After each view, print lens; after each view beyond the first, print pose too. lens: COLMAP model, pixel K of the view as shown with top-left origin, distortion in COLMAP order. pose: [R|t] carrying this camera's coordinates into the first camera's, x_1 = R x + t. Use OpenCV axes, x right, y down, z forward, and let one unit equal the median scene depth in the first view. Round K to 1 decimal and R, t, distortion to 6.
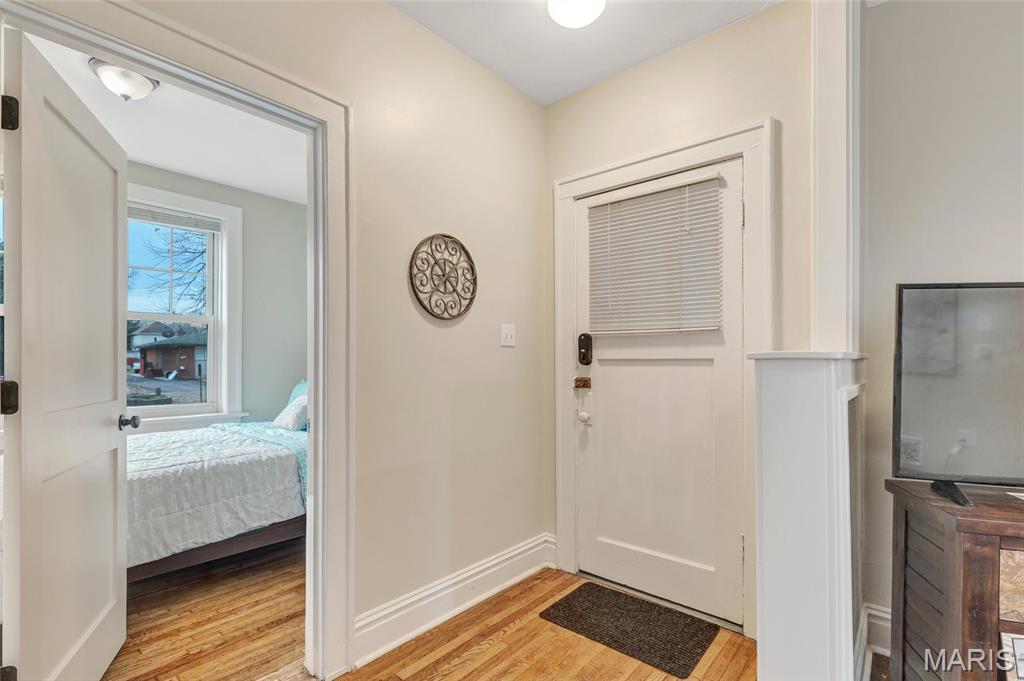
lens RADIAL K [[471.1, 0, 512.3], [0, 471.1, 356.1], [0, 0, 1]] dist [-0.001315, 0.000222]
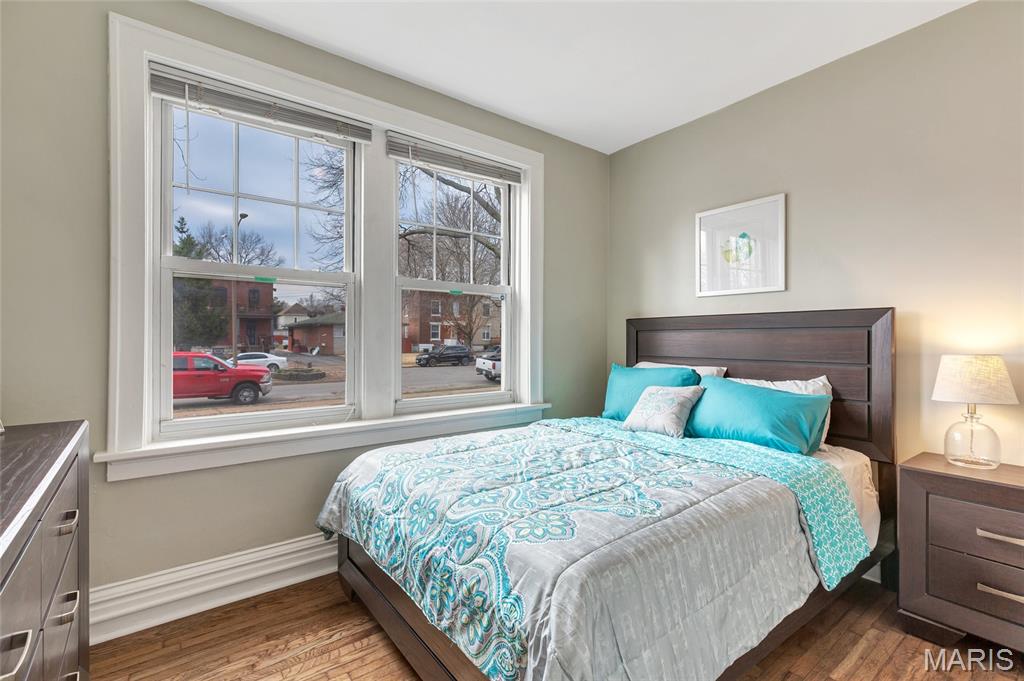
lens RADIAL K [[462.8, 0, 513.7], [0, 462.8, 338.8], [0, 0, 1]] dist [0.001364, -0.000692]
pose [[0.979348, 0.005061, -0.202118, -0.465500], [-0.003391, 0.999957, 0.008606, 0.000585], [0.202153, -0.007743, 0.979323, 0.202185]]
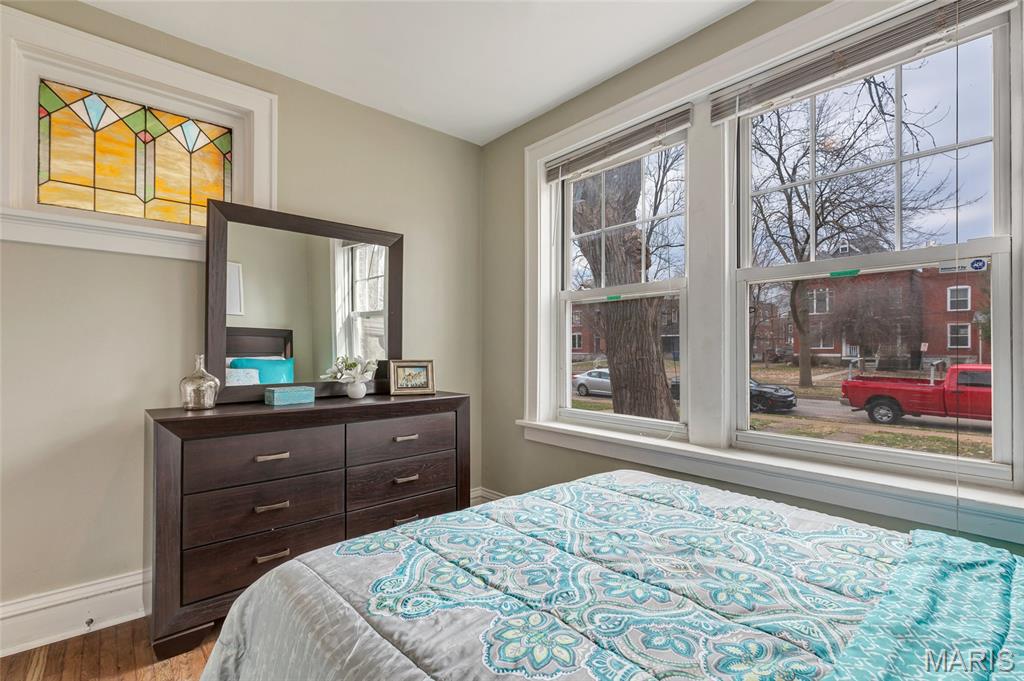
lens RADIAL K [[467.7, 0, 514.1], [0, 467.7, 345.7], [0, 0, 1]] dist [0.002456, -0.000178]
pose [[-0.140944, -0.002737, -0.990014, -0.207430], [0.009395, 0.999947, -0.004102, 0.001642], [0.989973, -0.009879, -0.140911, 0.659807]]
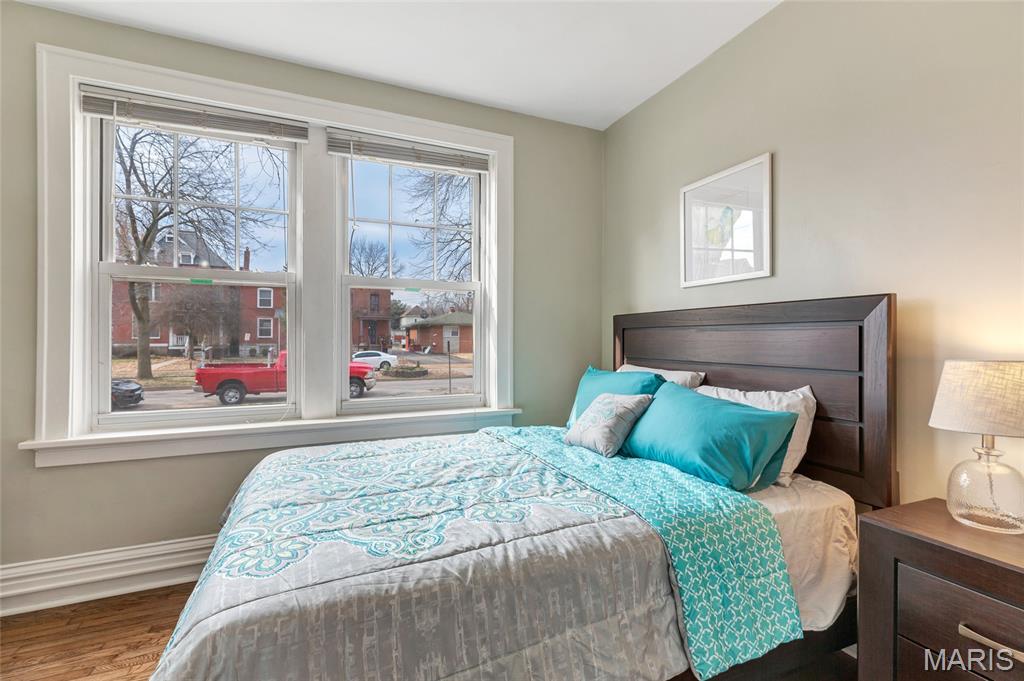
lens RADIAL K [[462.8, 0, 513.7], [0, 462.8, 338.8], [0, 0, 1]] dist [0.001364, -0.000692]
pose [[0.904685, 0.004372, -0.426059, -0.260960], [-0.000133, 0.999950, 0.009979, 0.001008], [0.426081, -0.008971, 0.904640, 0.333690]]
